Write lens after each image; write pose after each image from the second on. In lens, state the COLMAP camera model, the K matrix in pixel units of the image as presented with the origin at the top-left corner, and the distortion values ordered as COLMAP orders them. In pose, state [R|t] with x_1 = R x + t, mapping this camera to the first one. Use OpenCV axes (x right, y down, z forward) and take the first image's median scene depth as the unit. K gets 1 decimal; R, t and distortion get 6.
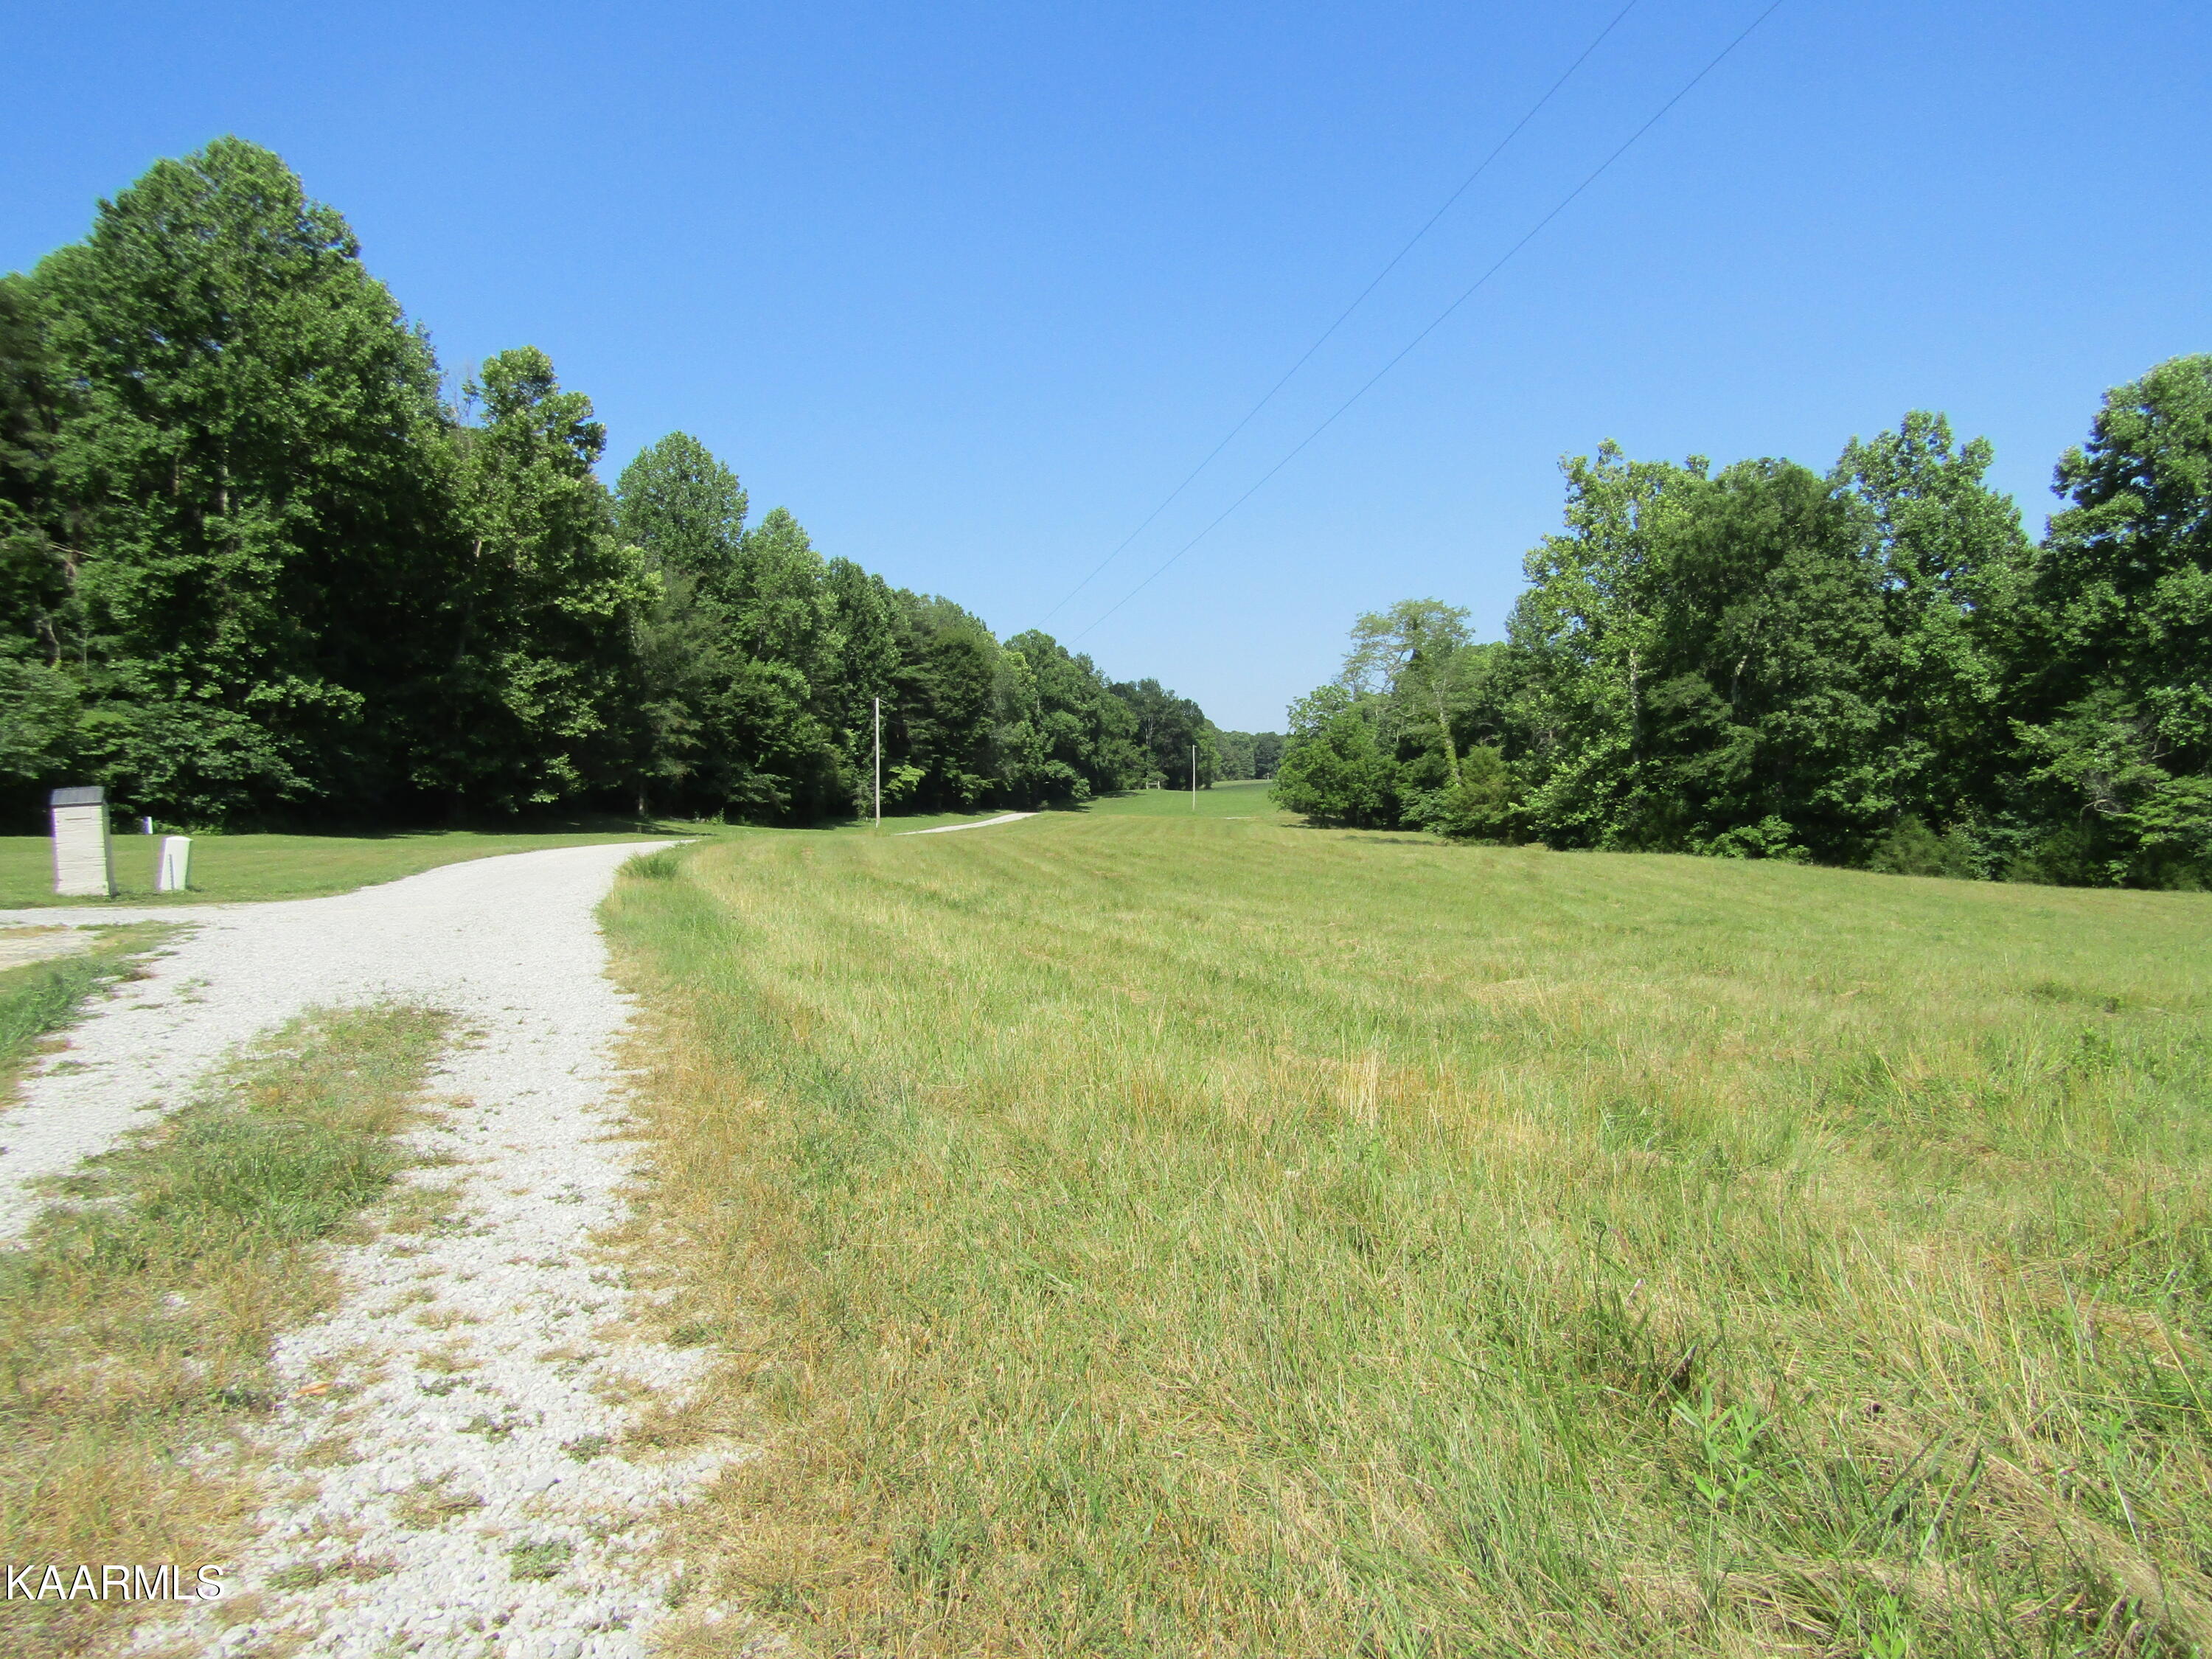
lens RADIAL K [[1557.1, 0, 1107.9], [0, 1557.1, 816.1], [0, 0, 1]] dist [-0.014772, 0.002561]
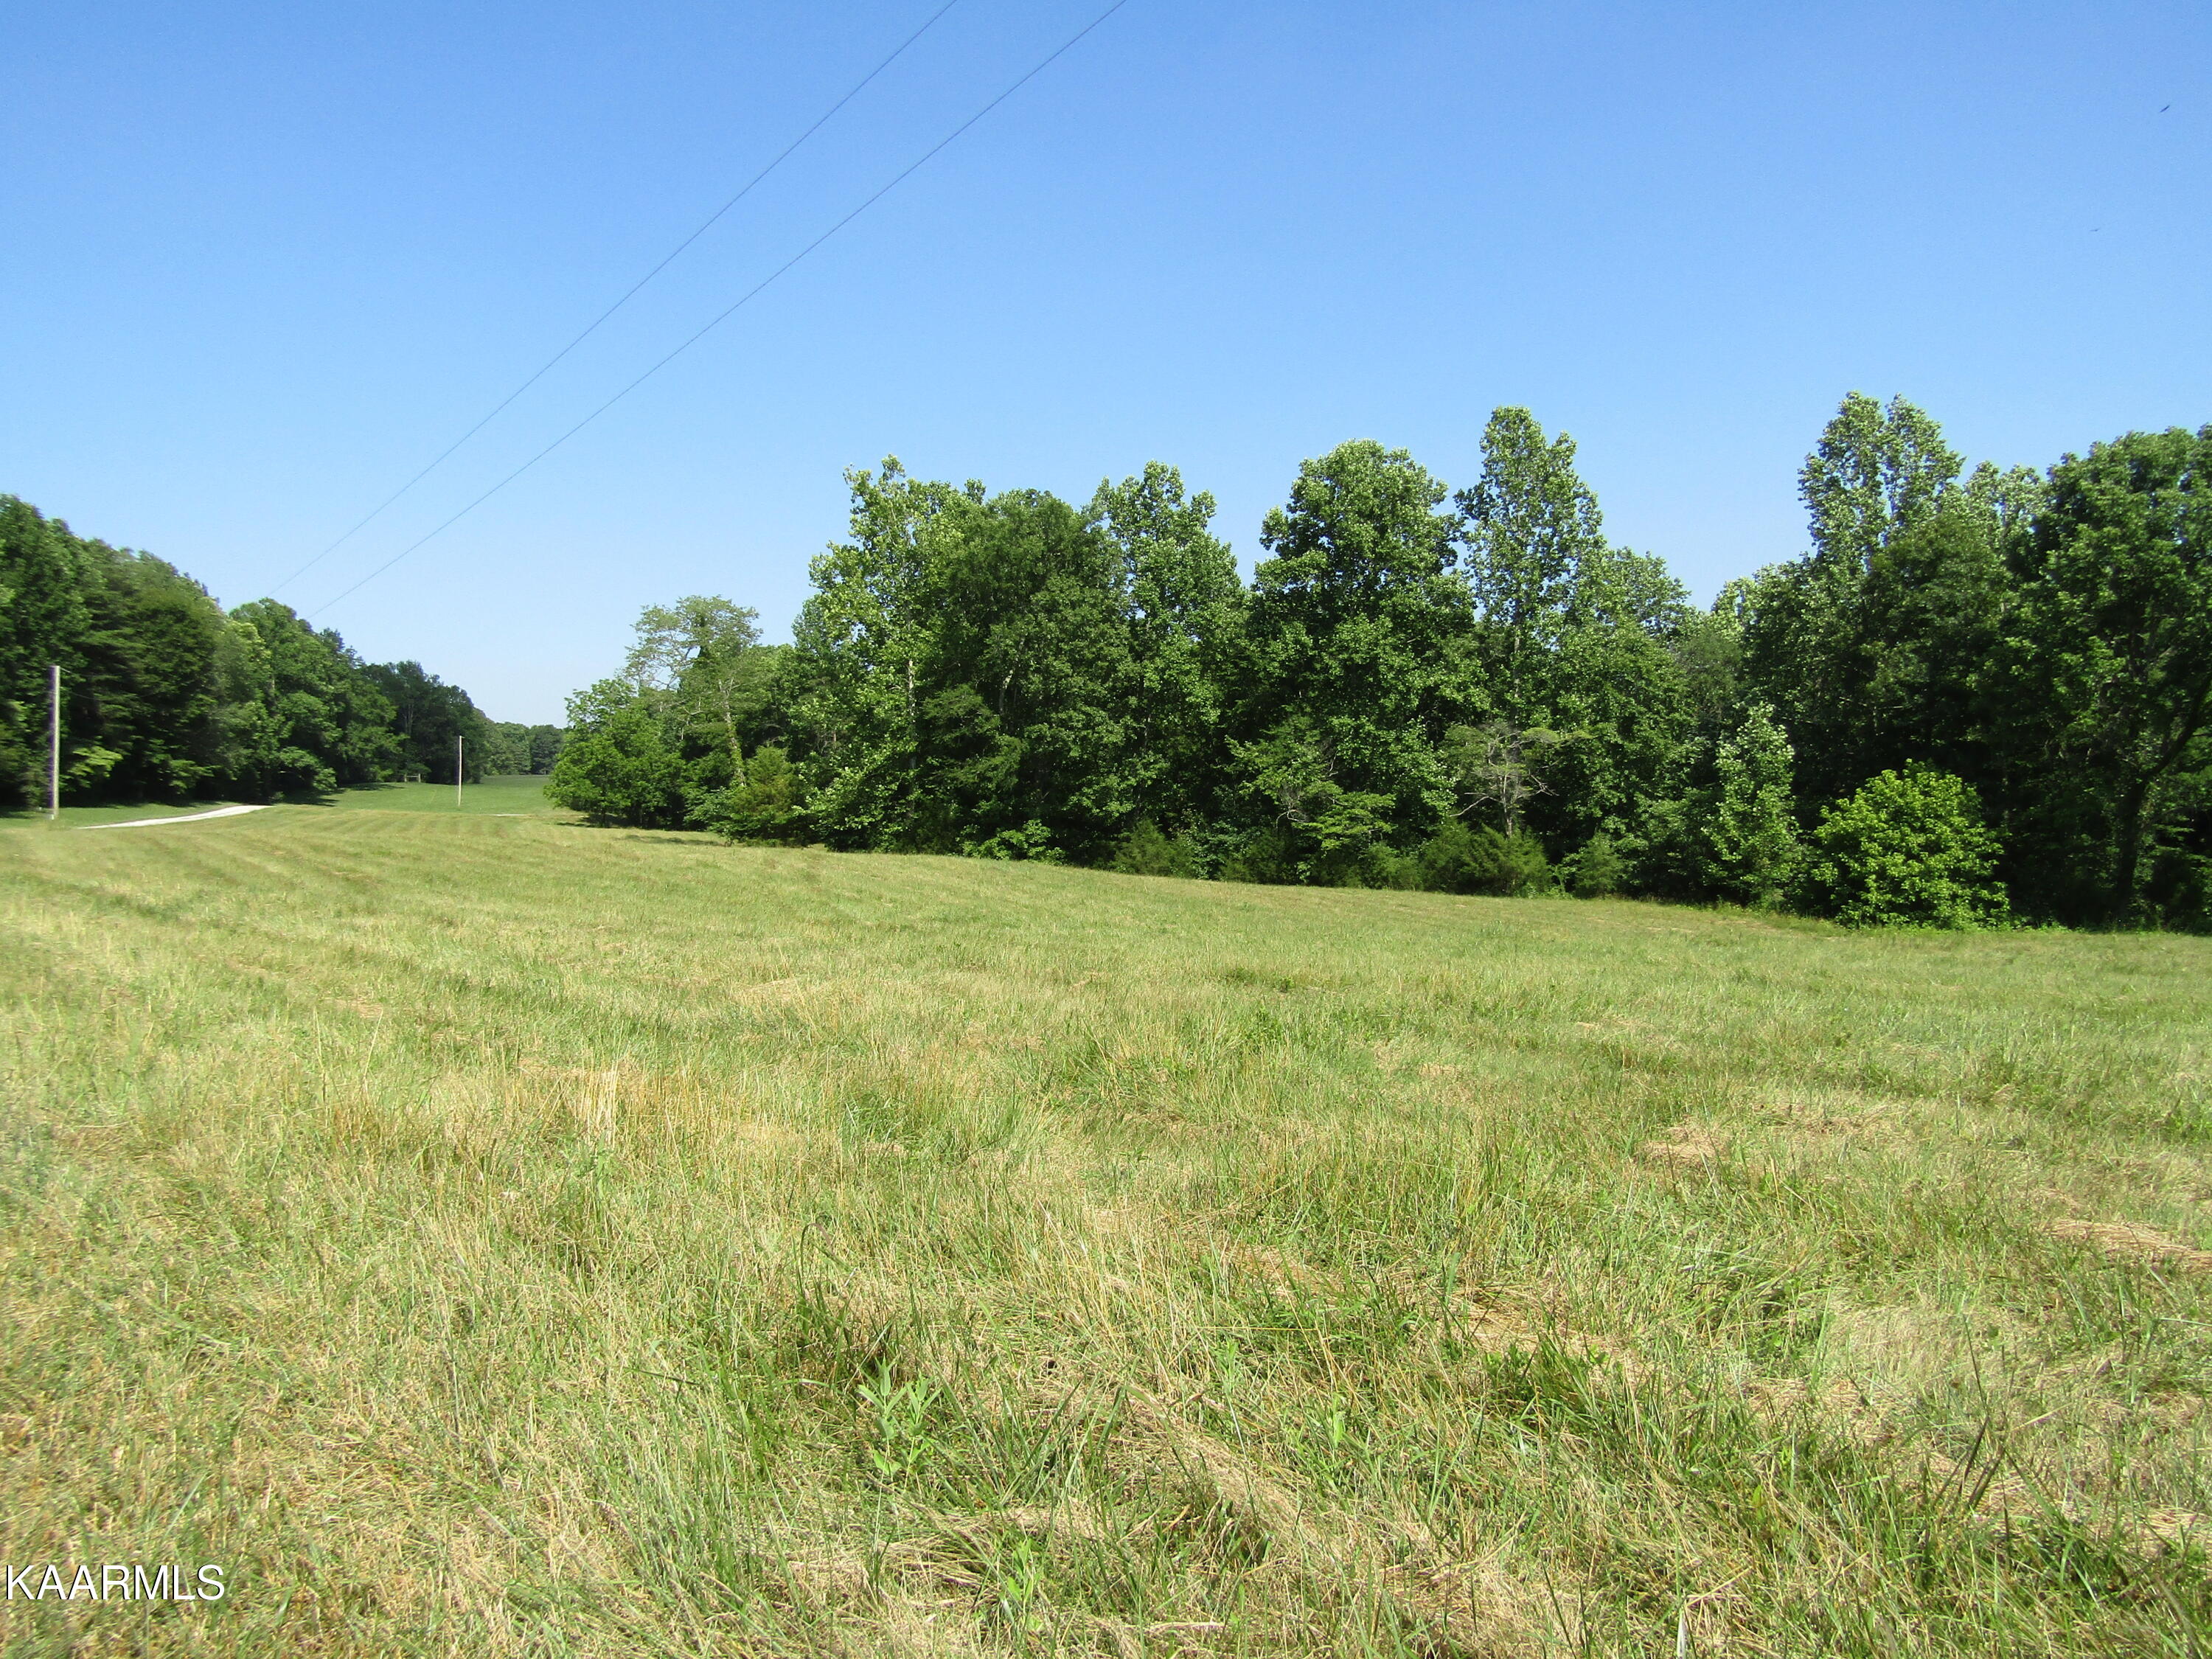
lens RADIAL K [[1557.1, 0, 1105.5], [0, 1557.1, 809.5], [0, 0, 1]] dist [-0.014772, 0.002561]
pose [[0.901046, 0.015795, 0.433436, 0.002790], [-0.013983, 0.999875, -0.007368, -0.000196], [-0.433498, 0.000578, 0.901154, -0.000621]]
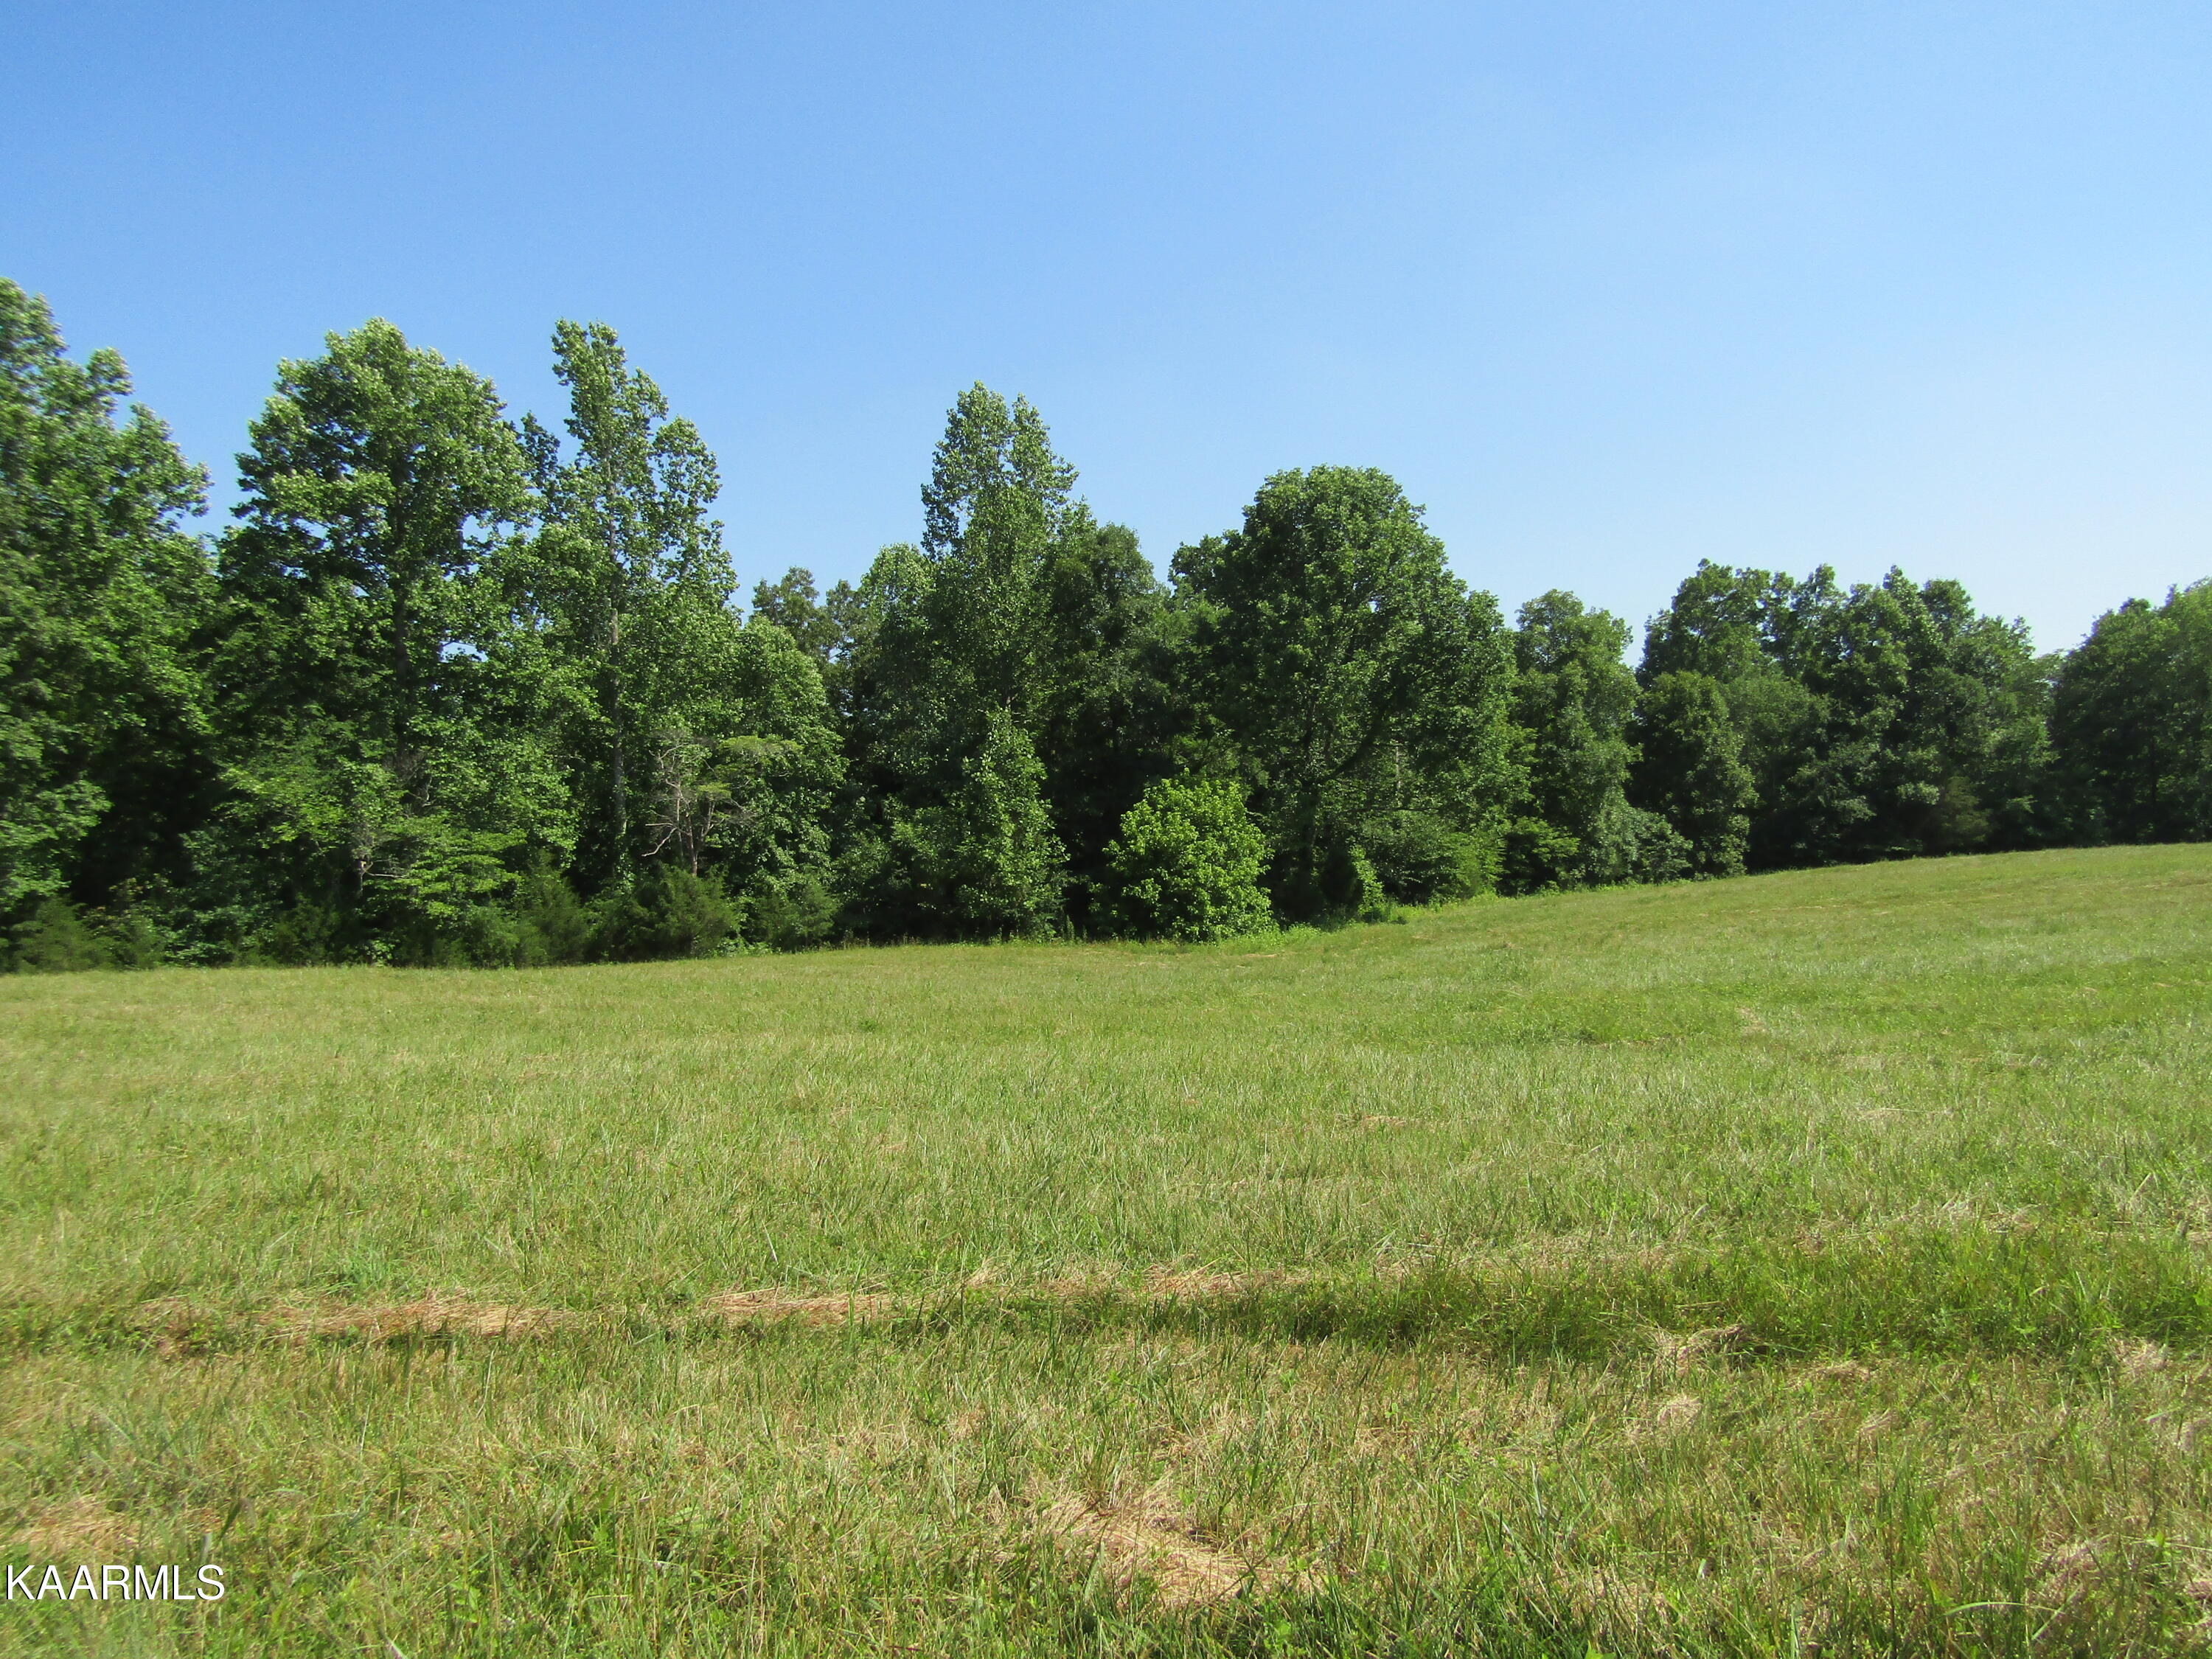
lens RADIAL K [[1557.1, 0, 1100.6], [0, 1557.1, 831.3], [0, 0, 1]] dist [-0.014772, 0.002561]
pose [[0.157763, 0.001055, 0.987476, -0.051597], [0.048990, 0.998760, -0.008894, -0.000949], [-0.986261, 0.049780, 0.157516, 0.475672]]
